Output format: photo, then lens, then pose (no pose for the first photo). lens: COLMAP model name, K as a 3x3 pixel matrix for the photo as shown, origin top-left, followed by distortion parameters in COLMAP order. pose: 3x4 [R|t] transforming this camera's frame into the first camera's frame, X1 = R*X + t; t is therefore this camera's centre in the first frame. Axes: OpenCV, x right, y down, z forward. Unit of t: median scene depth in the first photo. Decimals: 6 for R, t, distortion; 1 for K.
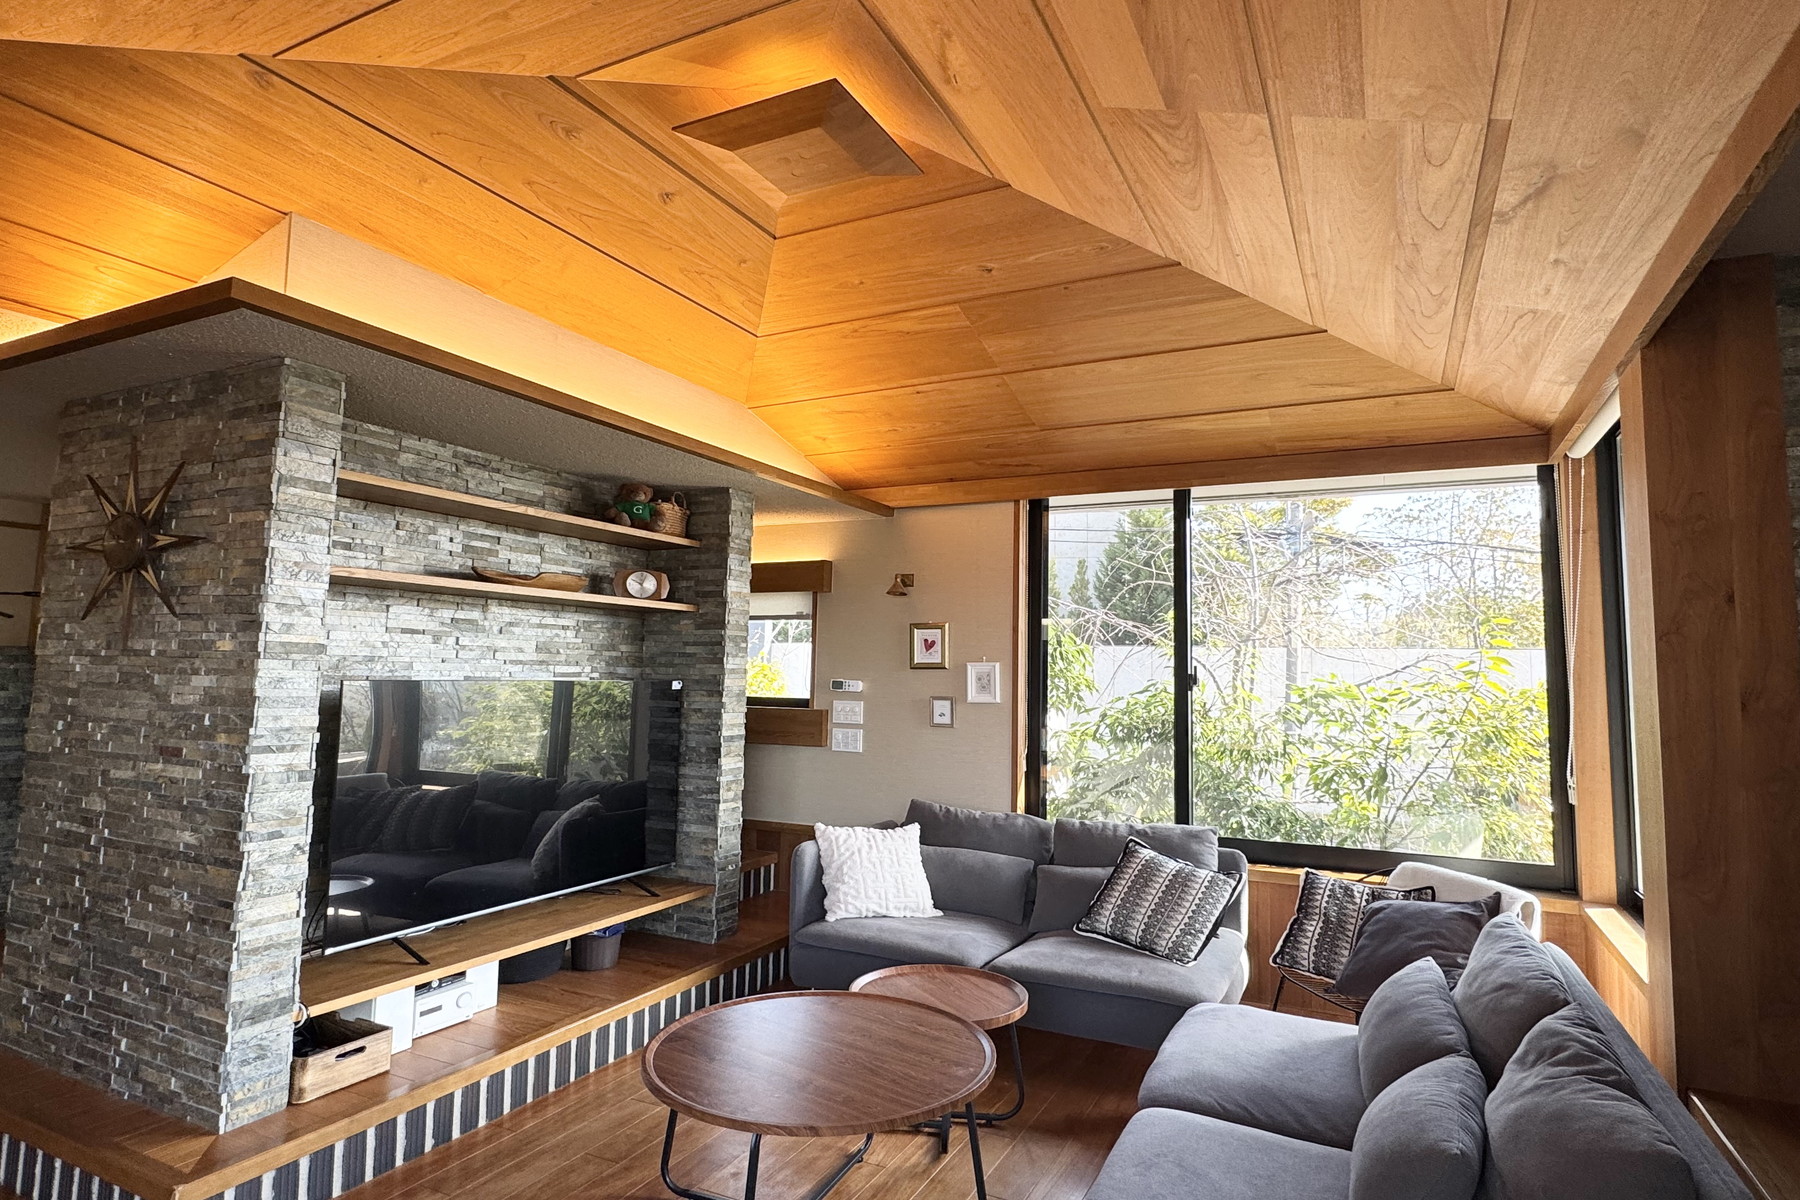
lens RADIAL K [[971.8, 0, 900.0], [0, 971.8, 600.0], [0, 0, 1]] dist [-0.001894, 0.000021]
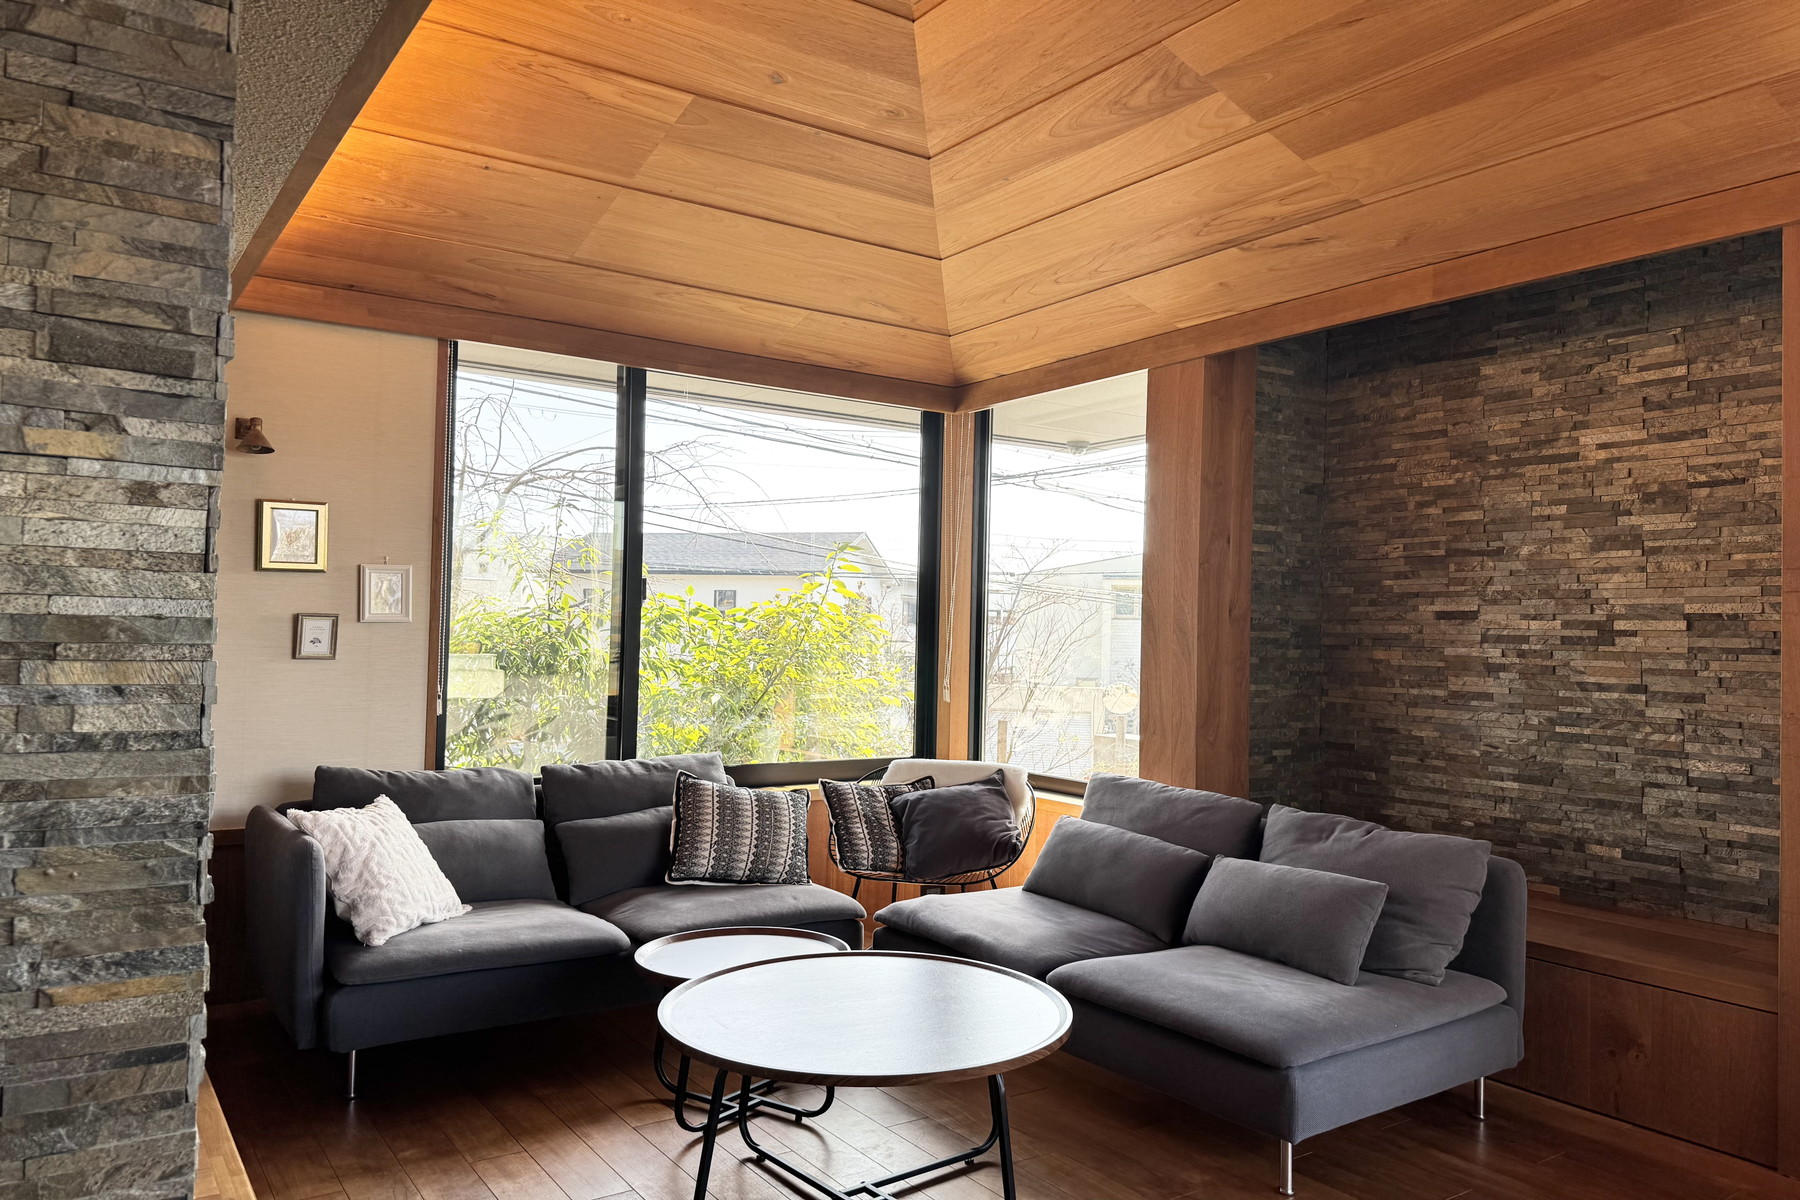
lens RADIAL K [[1234.6, 0, 898.3], [0, 1234.6, 651.2], [0, 0, 1]] dist [-0.003118, -0.001179]
pose [[0.474207, -0.020051, 0.880185, -0.694124], [-0.076833, 0.994984, 0.064061, 0.054984], [-0.877055, -0.098006, 0.470287, 0.340697]]
